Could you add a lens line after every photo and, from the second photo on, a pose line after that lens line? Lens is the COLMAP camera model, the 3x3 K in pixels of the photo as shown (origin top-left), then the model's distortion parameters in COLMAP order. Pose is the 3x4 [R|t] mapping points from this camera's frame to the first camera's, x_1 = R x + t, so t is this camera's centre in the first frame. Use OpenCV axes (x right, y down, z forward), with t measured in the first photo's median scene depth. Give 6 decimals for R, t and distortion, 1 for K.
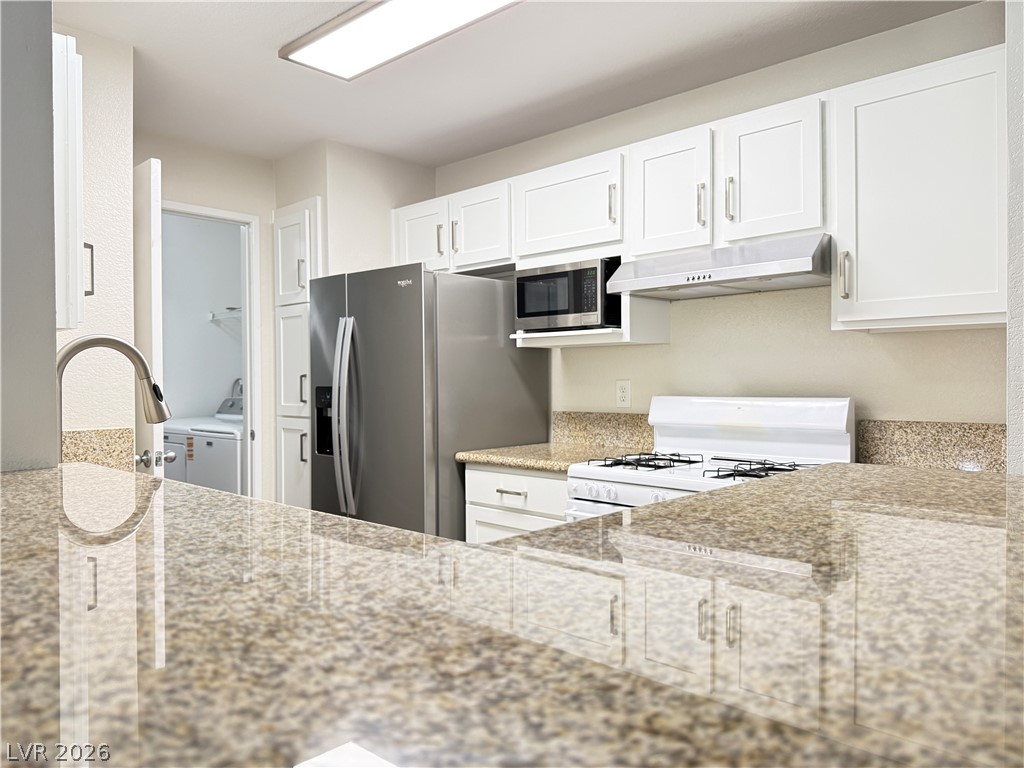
lens RADIAL K [[725.1, 0, 503.9], [0, 725.1, 387.9], [0, 0, 1]] dist [0.052432, -0.069365]
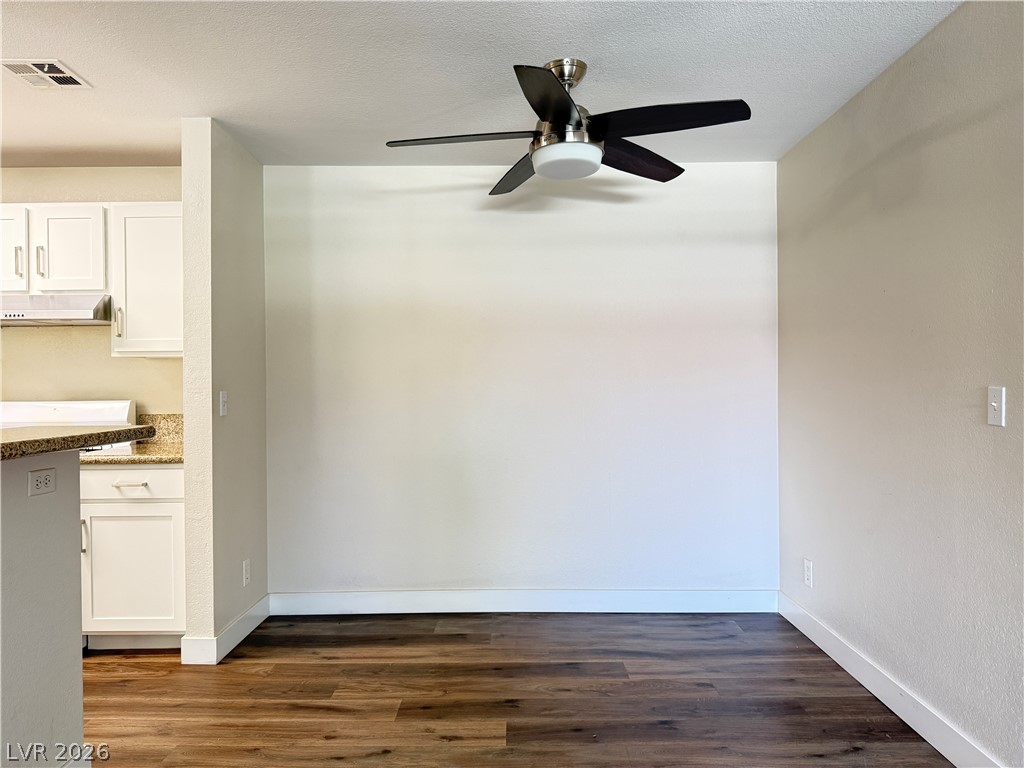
lens RADIAL K [[725.1, 0, 504.9], [0, 725.1, 383.1], [0, 0, 1]] dist [0.052432, -0.069365]
pose [[0.725783, -0.000430, 0.687924, -0.012406], [0.012238, 0.999850, -0.012286, 0.005233], [-0.687815, 0.017336, 0.725679, -0.566230]]
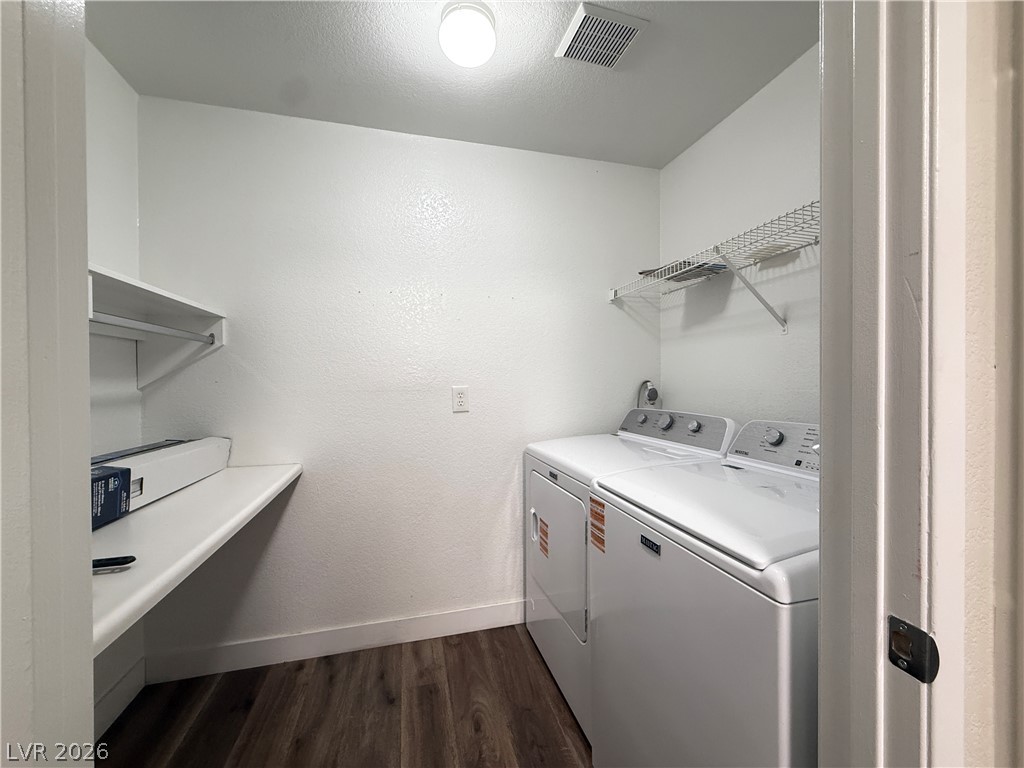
lens RADIAL K [[420.9, 0, 517.8], [0, 420.9, 380.7], [0, 0, 1]] dist [0.002502, 0.000098]
pose [[0.867069, 0.007185, -0.498136, -0.523172], [-0.010020, 0.999945, -0.003017, -0.020217], [0.498087, 0.007607, 0.867094, 1.130585]]
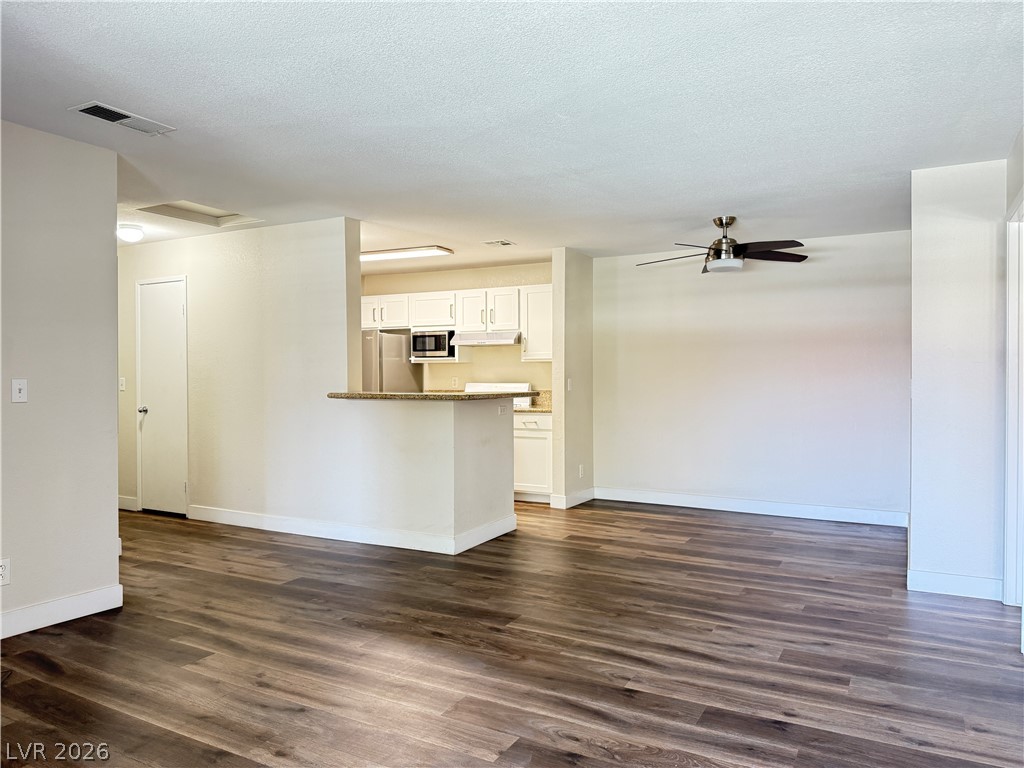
lens RADIAL K [[725.1, 0, 512.8], [0, 725.1, 383.6], [0, 0, 1]] dist [0.052432, -0.069365]
pose [[0.962808, 0.000832, 0.270185, -0.357155], [-0.000929, 1.000000, 0.000229, 0.013912], [-0.270184, -0.000471, 0.962809, -1.644364]]
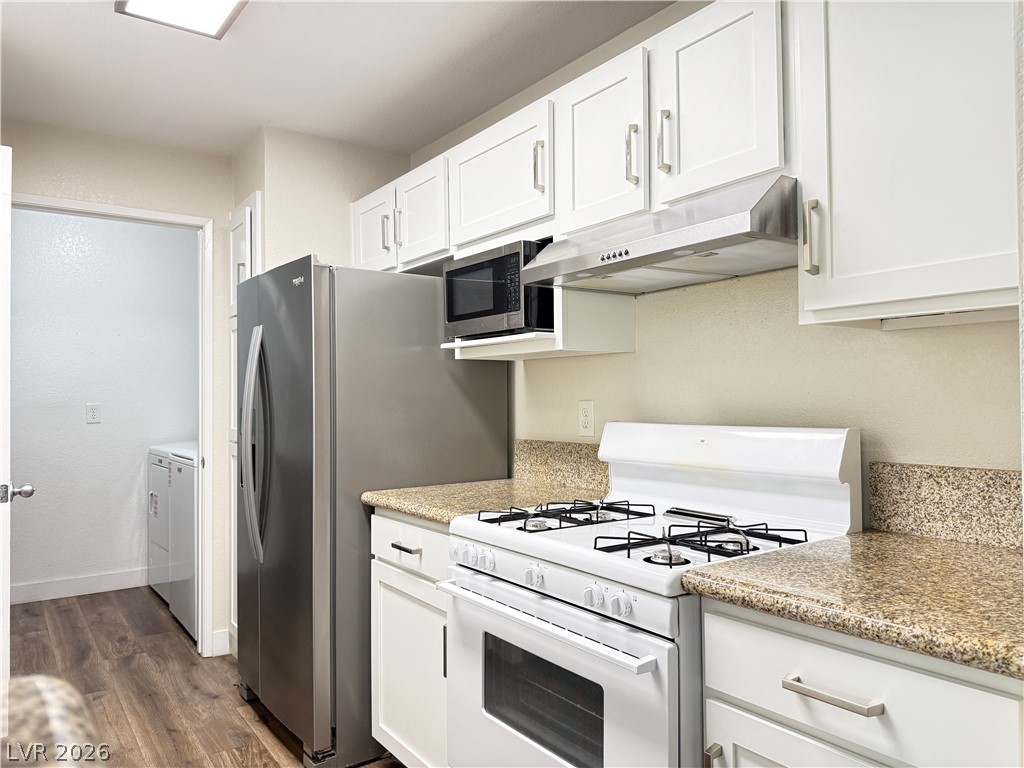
lens RADIAL K [[725.1, 0, 504.8], [0, 725.1, 384.5], [0, 0, 1]] dist [0.052432, -0.069365]
pose [[0.982571, -0.005467, -0.185809, 0.251648], [-0.000015, 0.999565, -0.029488, -0.005703], [0.185890, 0.028977, 0.982143, 0.256944]]
